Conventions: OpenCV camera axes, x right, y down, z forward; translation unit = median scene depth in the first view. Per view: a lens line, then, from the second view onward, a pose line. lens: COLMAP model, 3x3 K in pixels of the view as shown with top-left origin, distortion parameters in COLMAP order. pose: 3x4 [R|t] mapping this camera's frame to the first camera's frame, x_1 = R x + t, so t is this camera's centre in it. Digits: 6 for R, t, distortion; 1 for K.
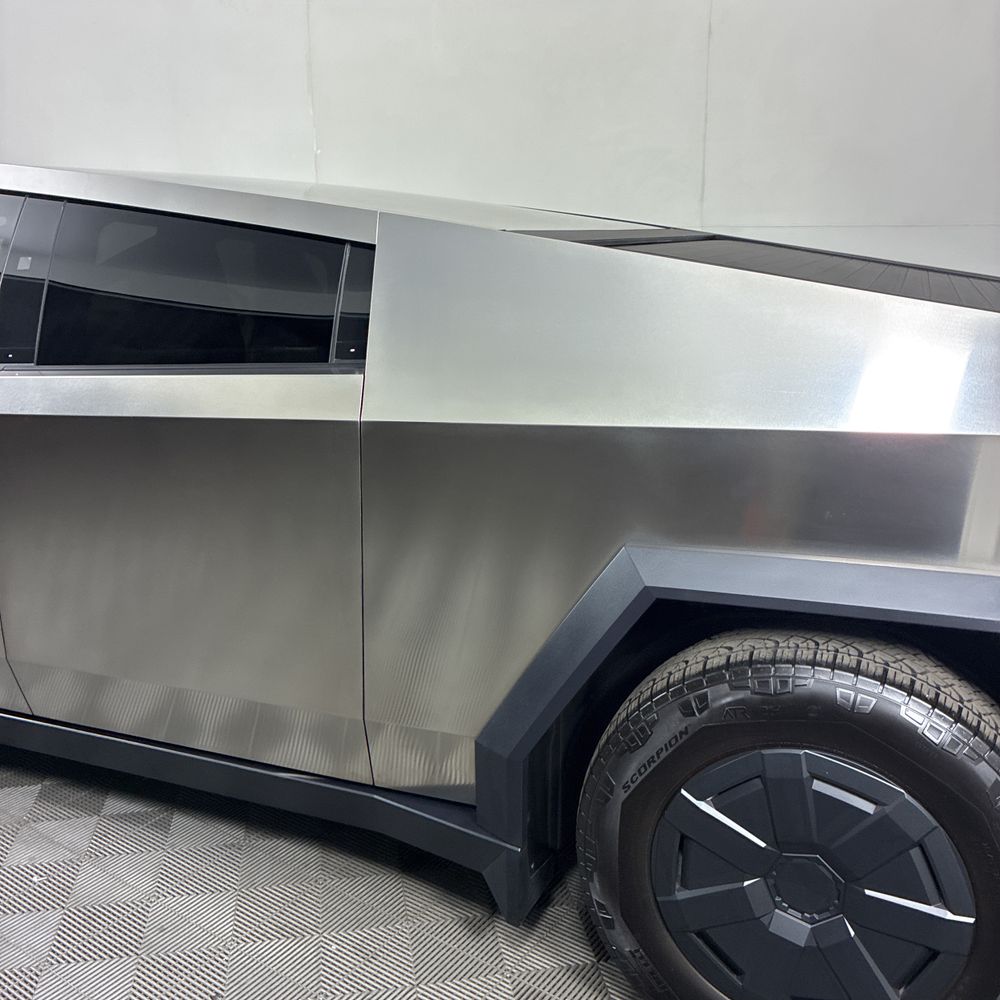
lens RADIAL K [[1009.9, 0, 479.3], [0, 1009.9, 471.9], [0, 0, 1]] dist [0.001613, 0.051442]
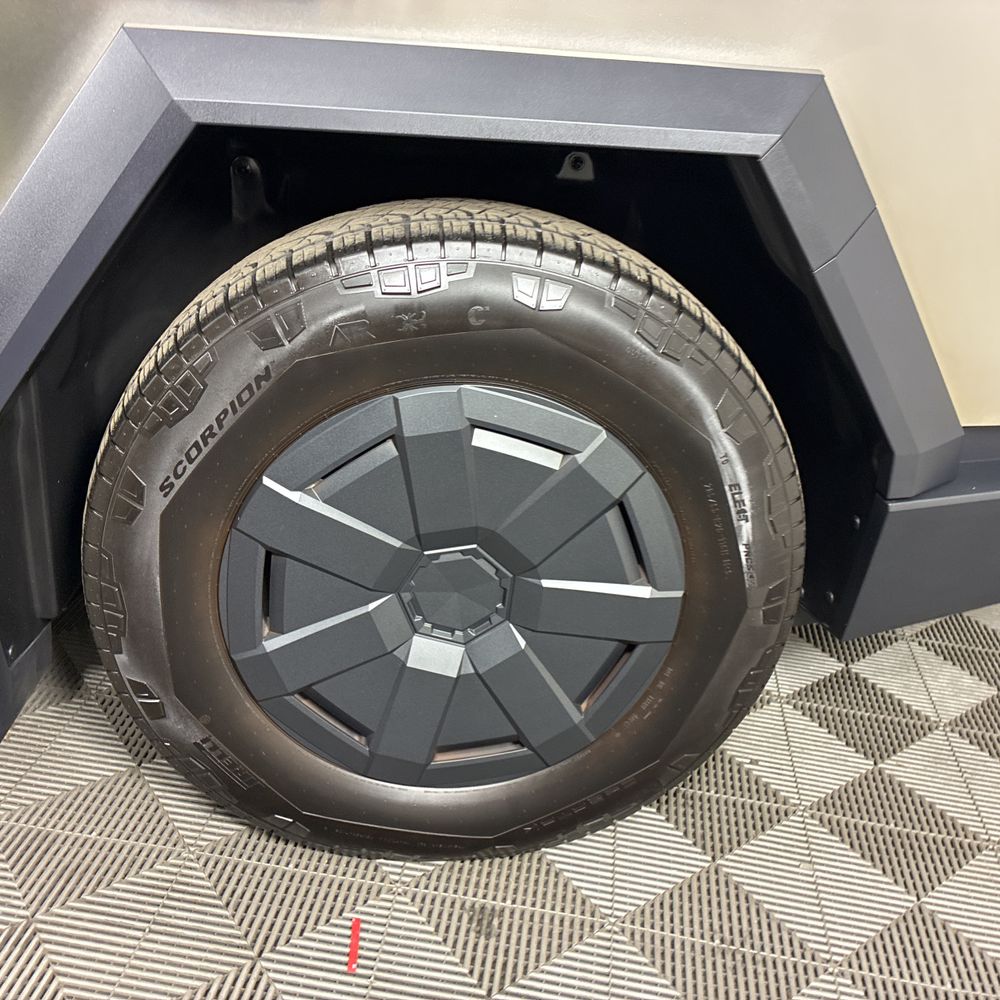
lens RADIAL K [[1009.9, 0, 479.3], [0, 1009.9, 471.9], [0, 0, 1]] dist [0.001613, 0.051442]
pose [[0.886394, -0.122806, 0.446345, 0.049664], [0.014604, 0.971110, 0.238186, 0.173914], [-0.462701, -0.204608, 0.862579, 0.438192]]
